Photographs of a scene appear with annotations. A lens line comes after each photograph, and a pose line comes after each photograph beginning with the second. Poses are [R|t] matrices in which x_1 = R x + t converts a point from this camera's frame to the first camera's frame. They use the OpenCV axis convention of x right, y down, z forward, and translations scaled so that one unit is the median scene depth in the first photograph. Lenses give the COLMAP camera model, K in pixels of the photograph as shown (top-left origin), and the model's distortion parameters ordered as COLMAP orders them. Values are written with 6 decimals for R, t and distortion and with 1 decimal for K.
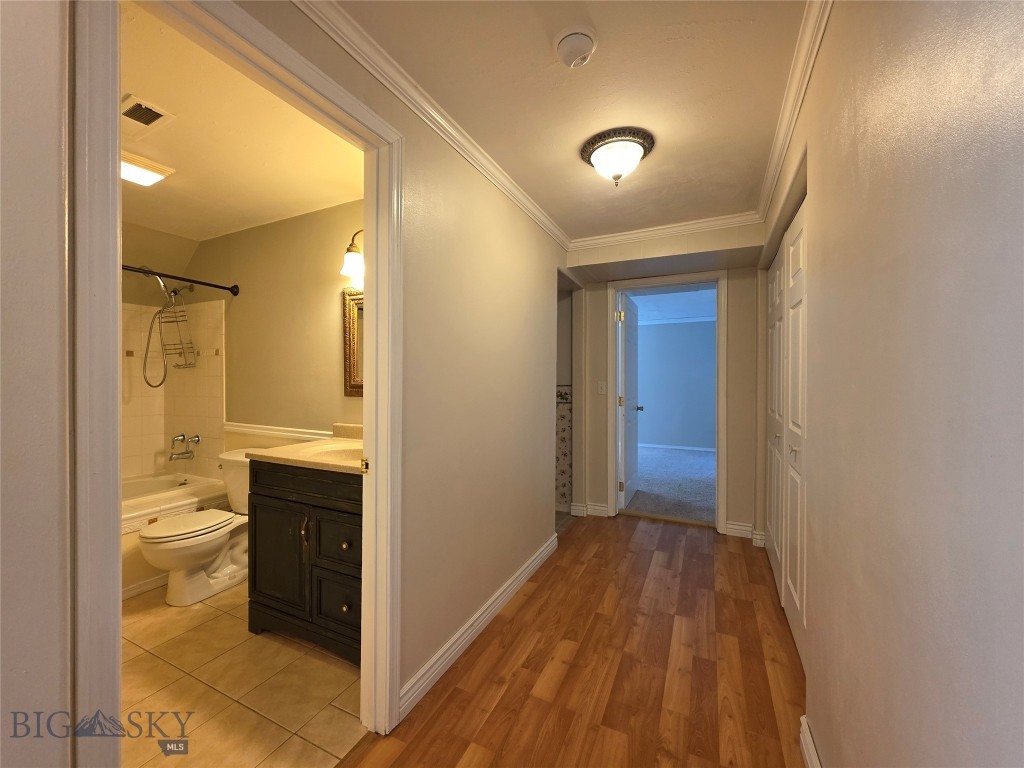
lens RADIAL K [[407.5, 0, 512.9], [0, 407.5, 382.2], [0, 0, 1]] dist [0.000930, -0.000001]
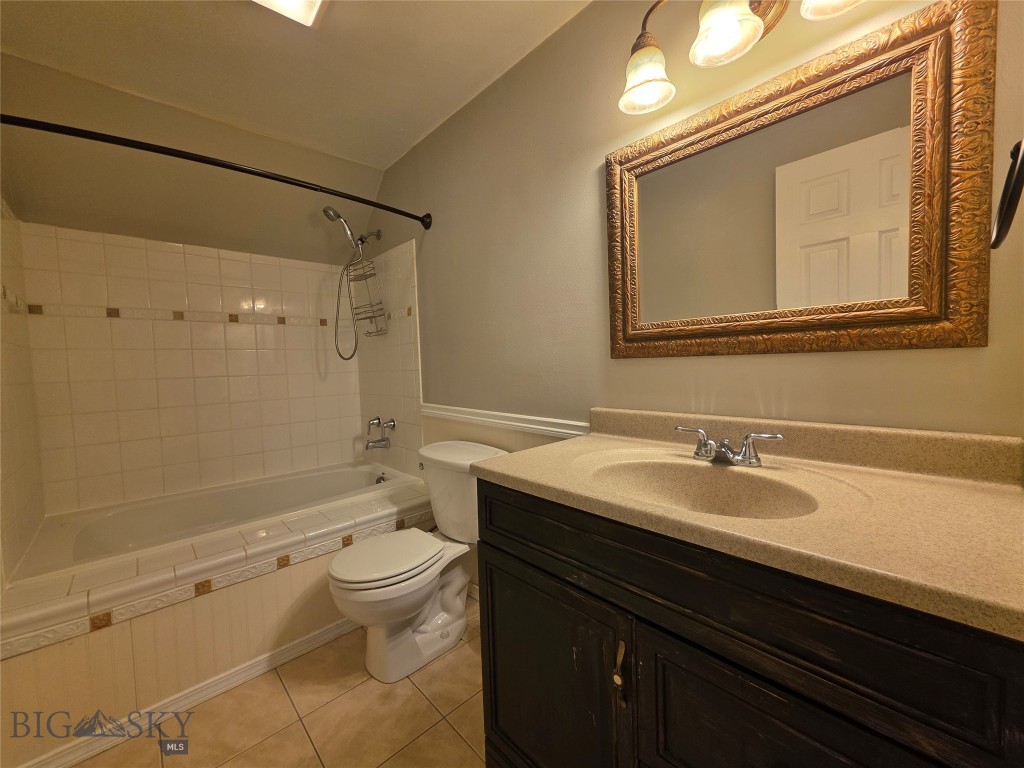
lens RADIAL K [[407.5, 0, 509.7], [0, 407.5, 381.6], [0, 0, 1]] dist [0.000930, -0.000001]
pose [[0.930116, -0.014029, -0.366998, -0.323752], [0.031702, 0.998607, 0.042172, 0.036205], [0.365896, -0.050860, 0.929265, 0.419972]]
